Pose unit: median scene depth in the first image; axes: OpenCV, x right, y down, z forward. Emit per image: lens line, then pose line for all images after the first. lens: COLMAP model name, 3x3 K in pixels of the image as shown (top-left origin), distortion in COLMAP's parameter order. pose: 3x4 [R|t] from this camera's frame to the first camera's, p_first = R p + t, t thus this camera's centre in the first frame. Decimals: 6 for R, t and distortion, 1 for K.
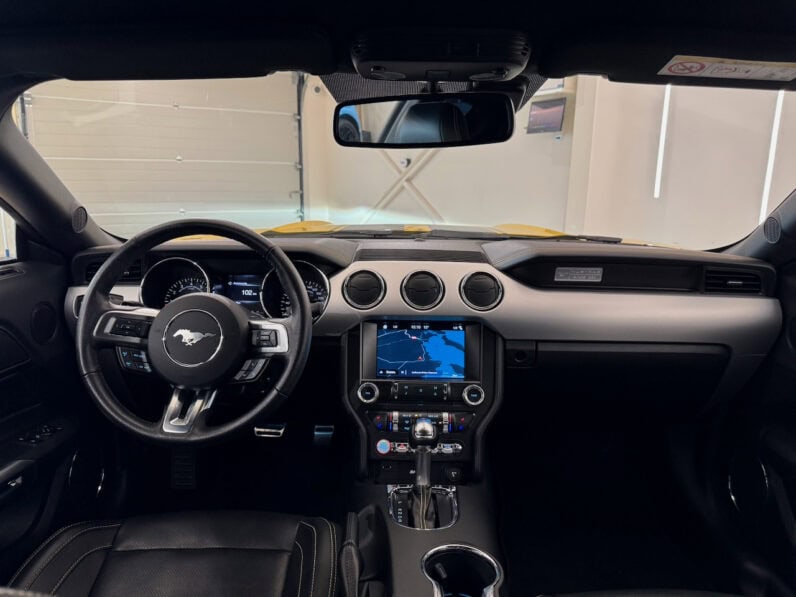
lens RADIAL K [[562.5, 0, 408.5], [0, 562.5, 299.7], [0, 0, 1]] dist [0.038662, -0.037338]
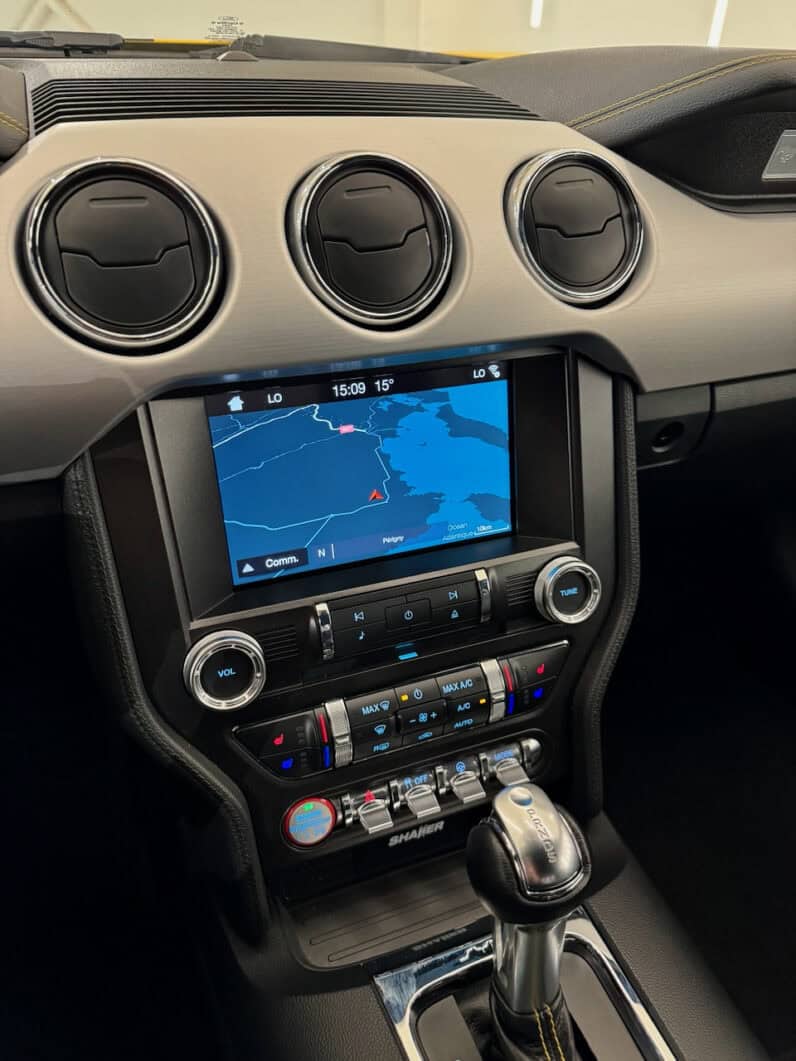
lens RADIAL K [[749.8, 0, 397.4], [0, 749.8, 520.9], [0, 0, 1]] dist [0.038662, -0.037338]
pose [[0.935910, -0.182032, 0.301558, -0.087618], [0.068416, 0.933755, 0.351314, -0.018346], [-0.345532, -0.308167, 0.886364, 0.656798]]
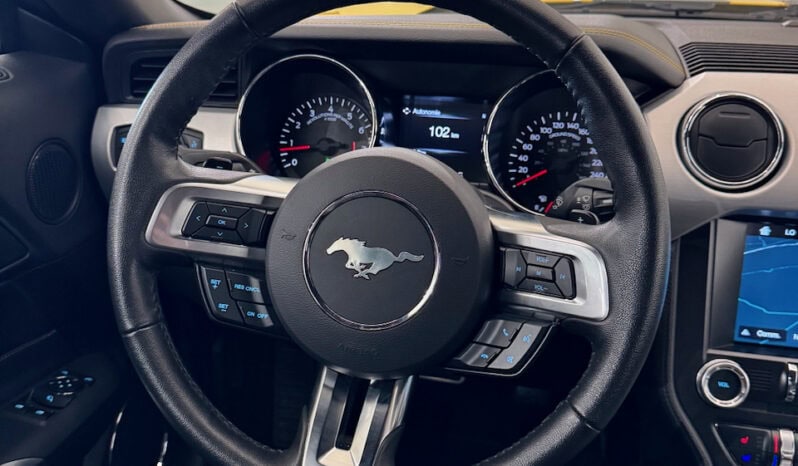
lens RADIAL K [[769.1, 0, 415.4], [0, 769.1, 239.4], [0, 0, 1]] dist [0.064229, 0.000000]
pose [[0.982745, 0.071584, -0.170554, -0.205114], [-0.042320, 0.984636, 0.169415, -0.035506], [0.180061, -0.159274, 0.970675, 0.374878]]
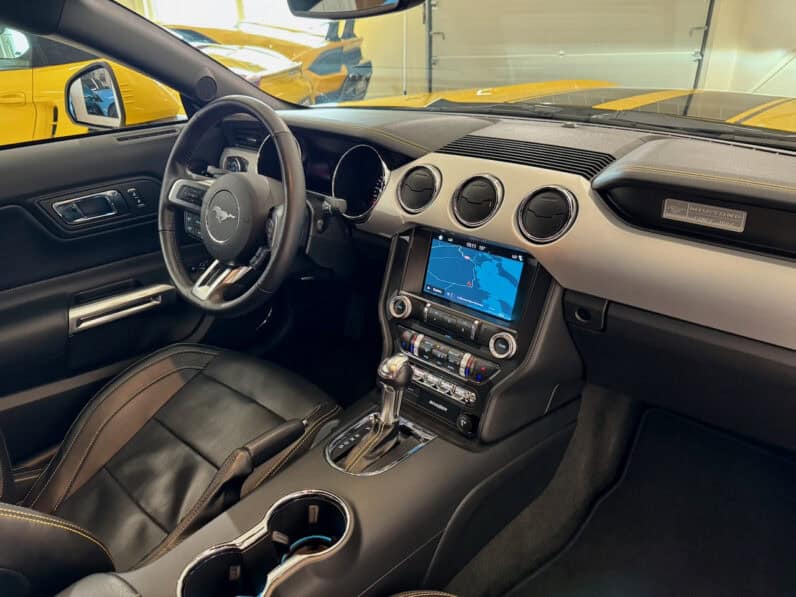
lens RADIAL K [[562.5, 0, 405.0], [0, 562.5, 312.0], [0, 0, 1]] dist [0.038662, -0.037338]
pose [[0.760233, 0.277842, -0.587239, 0.449813], [-0.104500, 0.944460, 0.311570, -0.104411], [0.641191, -0.175499, 0.747044, 0.320017]]
